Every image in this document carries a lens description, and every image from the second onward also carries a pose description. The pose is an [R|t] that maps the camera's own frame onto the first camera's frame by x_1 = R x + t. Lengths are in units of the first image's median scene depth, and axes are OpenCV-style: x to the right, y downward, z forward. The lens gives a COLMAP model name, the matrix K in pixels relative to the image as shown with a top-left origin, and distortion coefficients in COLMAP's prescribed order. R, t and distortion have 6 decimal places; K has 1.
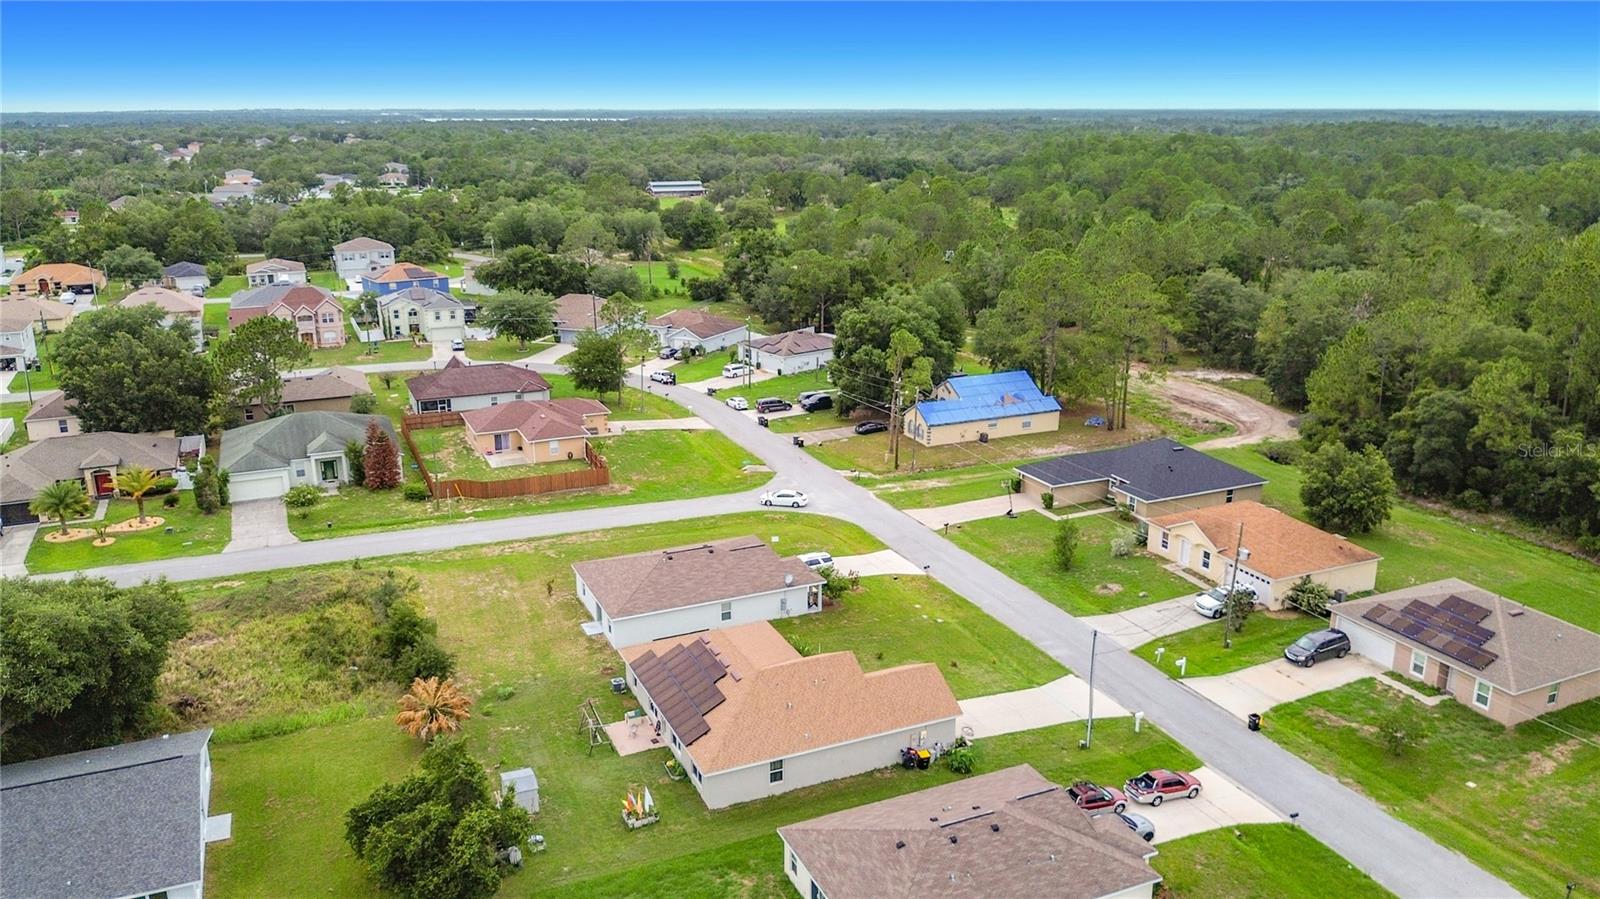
lens RADIAL K [[1180.0, 0, 793.7], [0, 1180.0, 443.8], [0, 0, 1]] dist [0.070571, -0.140972]
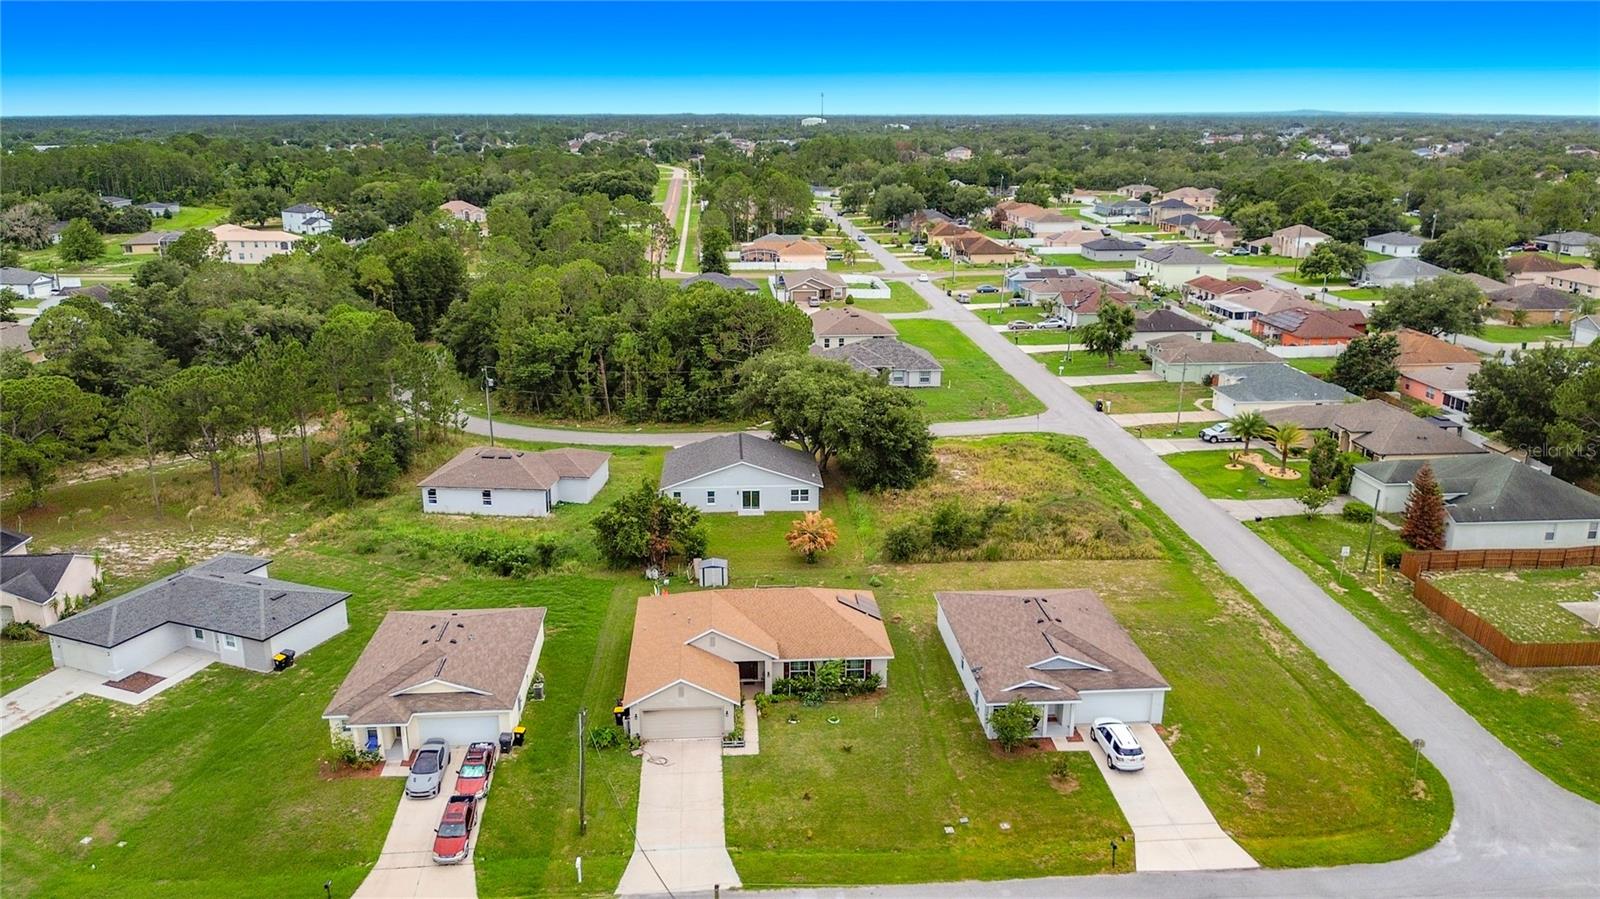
lens RADIAL K [[1180.0, 0, 793.7], [0, 1180.0, 443.8], [0, 0, 1]] dist [0.070571, -0.140972]
pose [[-0.339987, 0.257886, -0.904380, 0.621657], [-0.254301, 0.900629, 0.352417, -0.238597], [0.905395, 0.349802, -0.240621, 0.857614]]
